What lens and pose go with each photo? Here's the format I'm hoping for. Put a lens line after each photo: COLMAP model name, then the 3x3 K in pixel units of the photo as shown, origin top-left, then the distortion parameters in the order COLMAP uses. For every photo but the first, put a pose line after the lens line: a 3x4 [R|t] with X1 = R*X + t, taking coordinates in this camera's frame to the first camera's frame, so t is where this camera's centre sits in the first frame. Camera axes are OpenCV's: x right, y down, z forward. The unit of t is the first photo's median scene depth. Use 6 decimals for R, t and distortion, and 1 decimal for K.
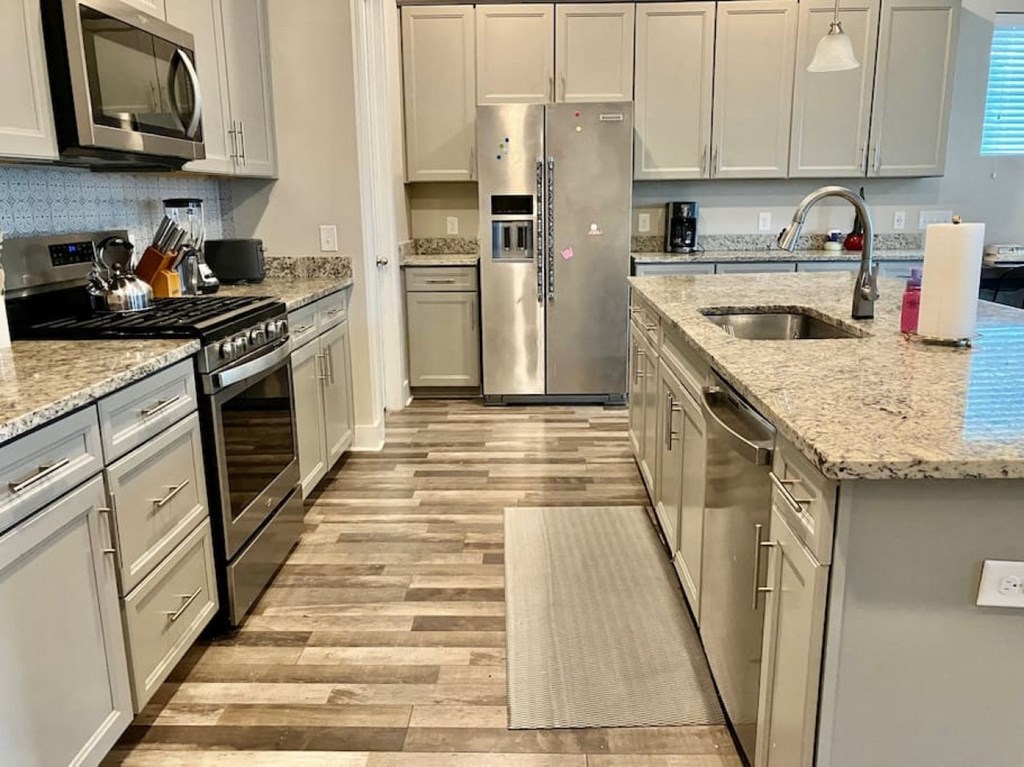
lens RADIAL K [[851.5, 0, 515.4], [0, 851.5, 384.8], [0, 0, 1]] dist [-0.016577, 0.003990]
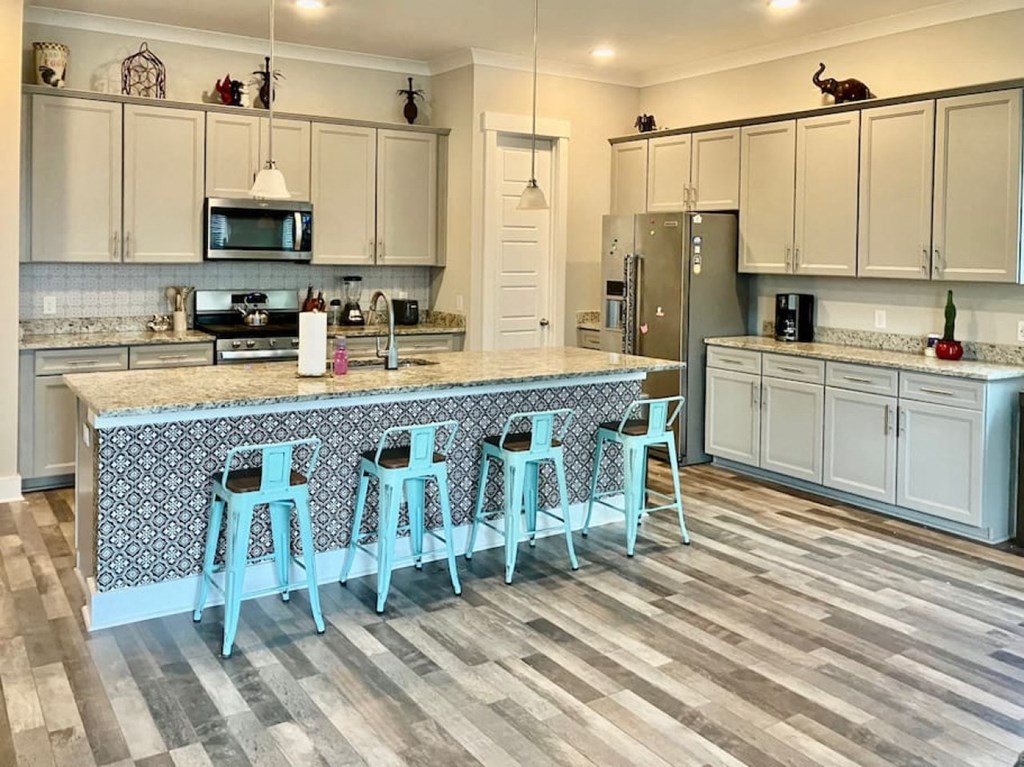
lens RADIAL K [[851.5, 0, 508.1], [0, 851.5, 381.6], [0, 0, 1]] dist [-0.016577, 0.003990]
pose [[0.567374, 0.144204, -0.810736, 0.916552], [-0.198758, 0.979419, 0.035111, -0.076713], [0.799113, 0.141219, 0.584359, 0.105985]]
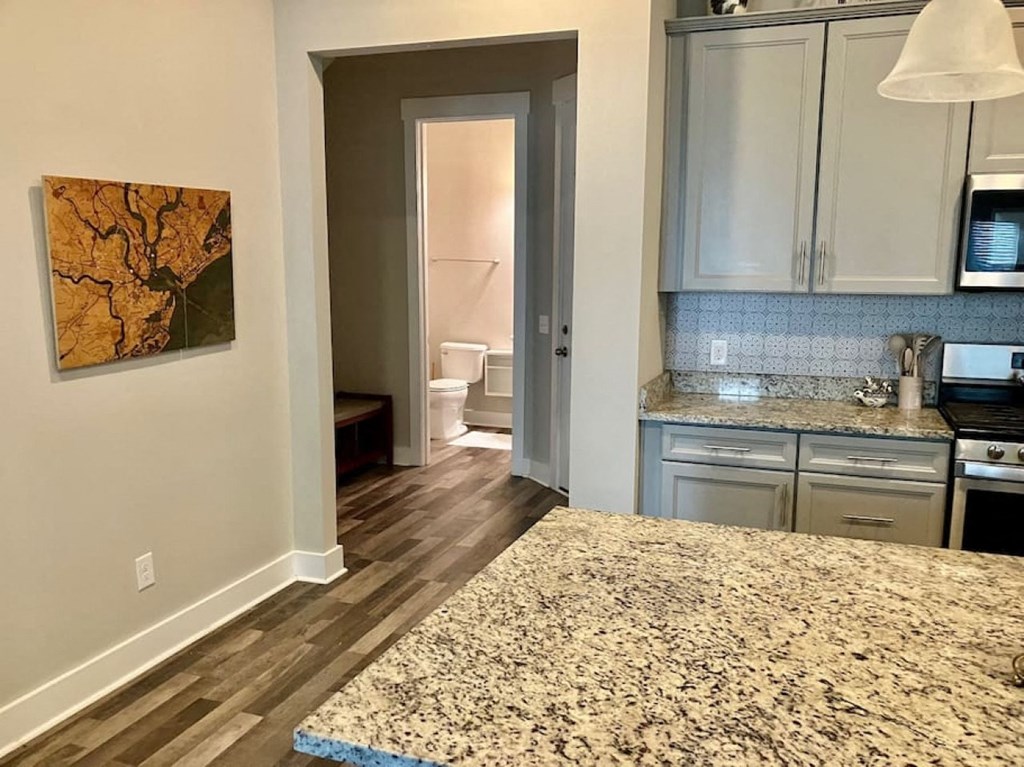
lens RADIAL K [[851.5, 0, 514.8], [0, 851.5, 382.3], [0, 0, 1]] dist [-0.016577, 0.003990]
pose [[-0.324535, 0.139446, -0.935538, 0.451224], [-0.203004, 0.955757, 0.212881, -0.116017], [0.923833, 0.259005, -0.281868, 0.310301]]
